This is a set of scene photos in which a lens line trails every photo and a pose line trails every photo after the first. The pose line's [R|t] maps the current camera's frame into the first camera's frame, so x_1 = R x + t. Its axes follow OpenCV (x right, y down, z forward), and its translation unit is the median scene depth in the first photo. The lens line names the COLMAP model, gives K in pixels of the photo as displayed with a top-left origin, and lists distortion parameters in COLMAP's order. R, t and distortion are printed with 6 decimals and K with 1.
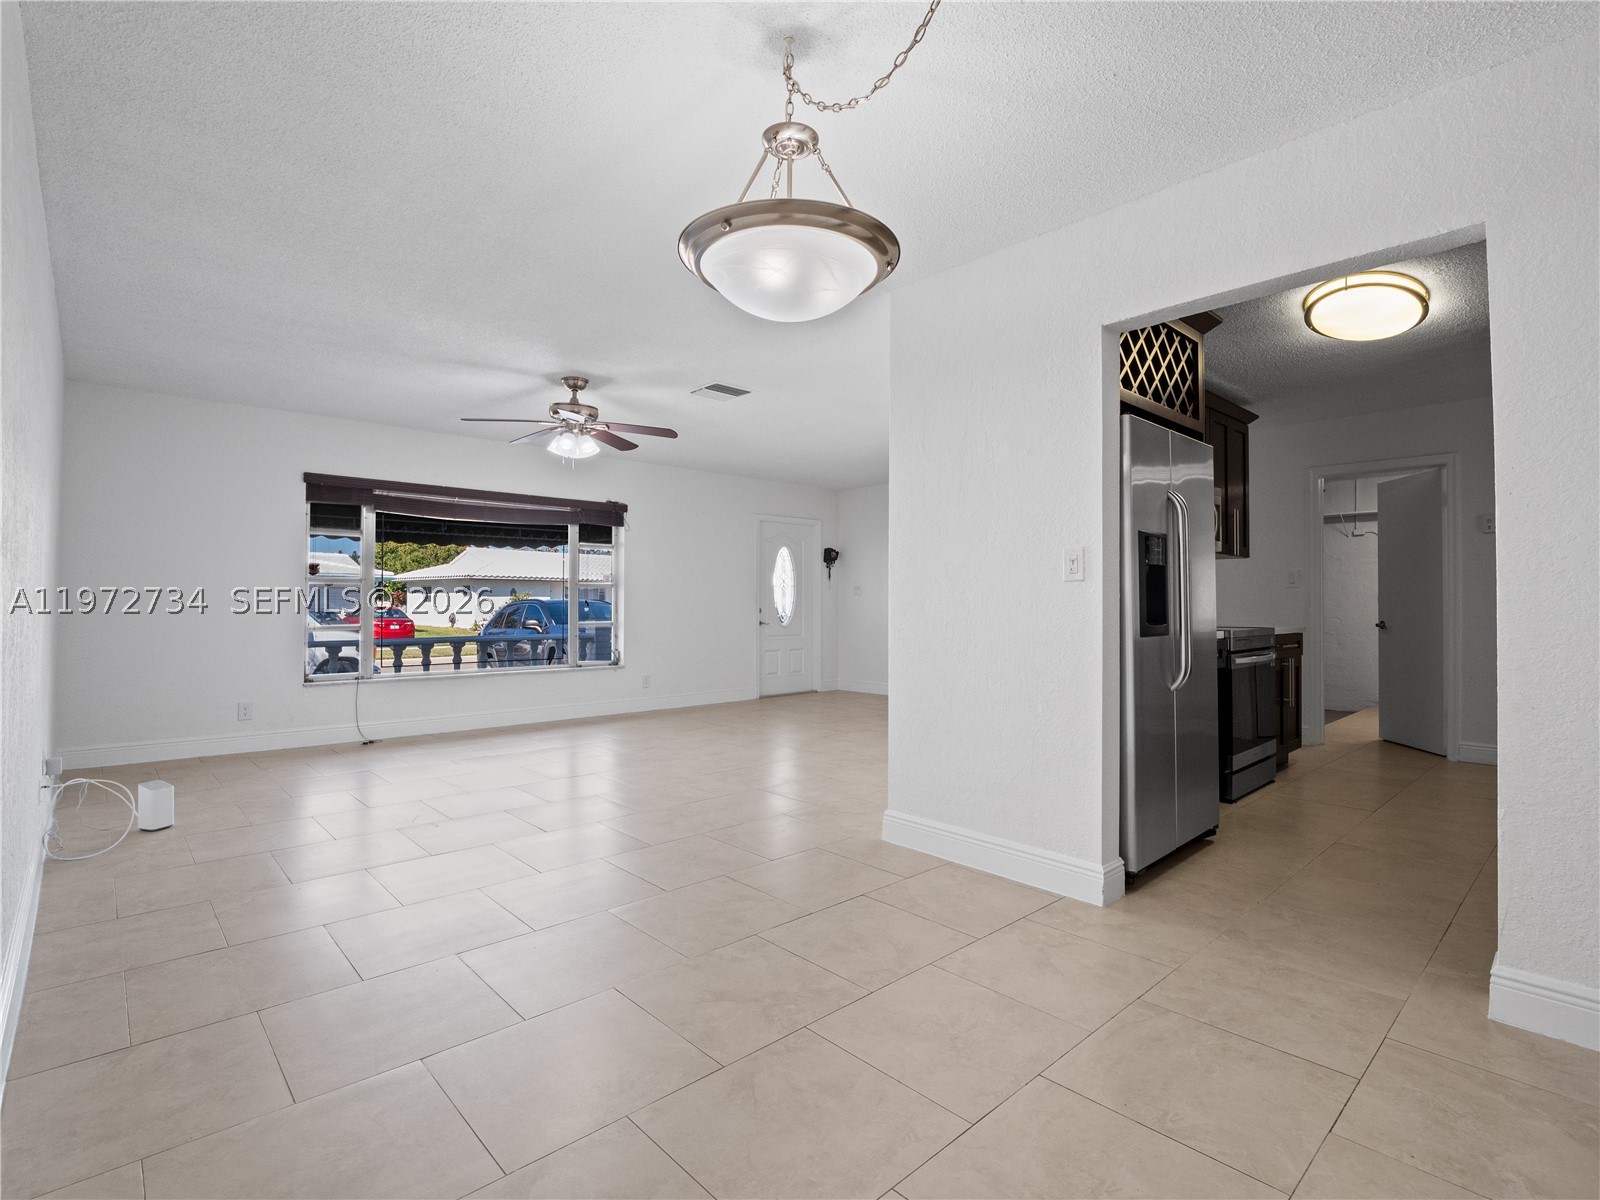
lens RADIAL K [[785.3, 0, 800.0], [0, 785.3, 600.0], [0, 0, 1]] dist [-0.019233, -0.000010]
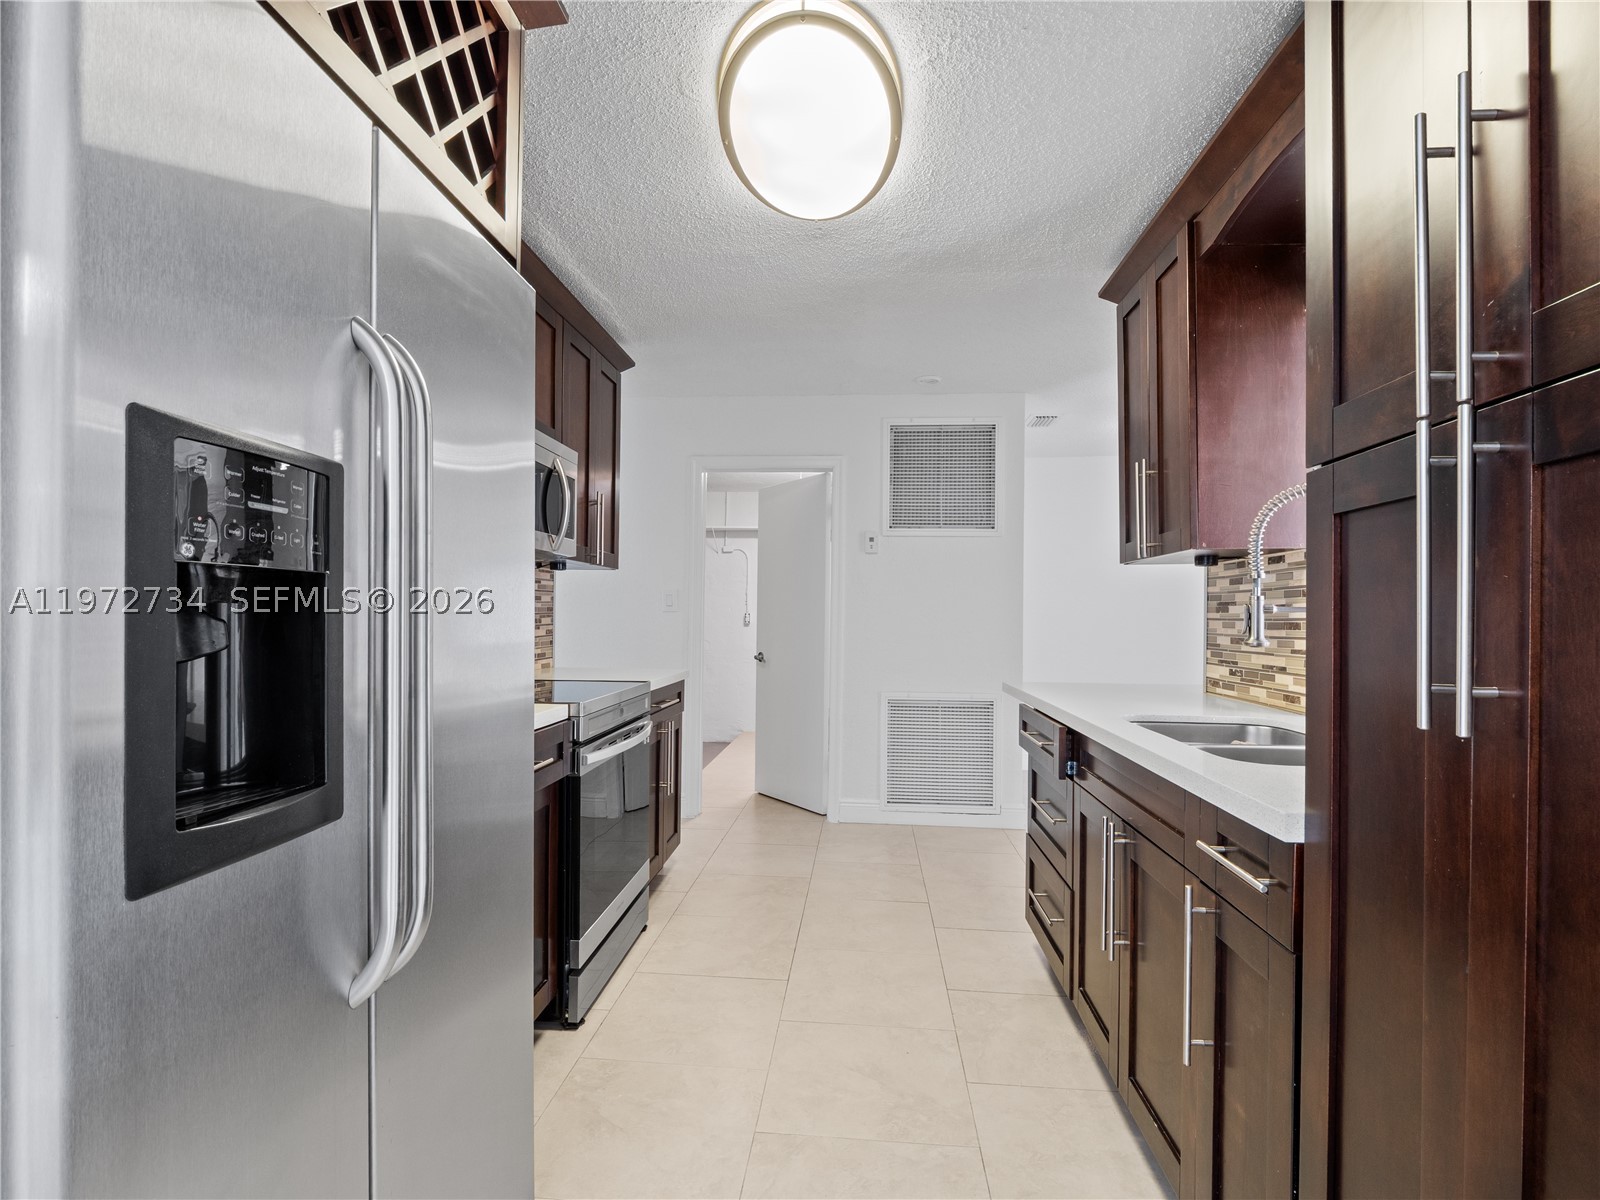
lens RADIAL K [[785.3, 0, 800.0], [0, 785.3, 600.0], [0, 0, 1]] dist [-0.019233, -0.000010]
pose [[0.735805, 0.021491, 0.676853, 0.249105], [-0.014214, 0.999766, -0.016293, -0.020005], [-0.677044, 0.002368, 0.735938, 0.420869]]
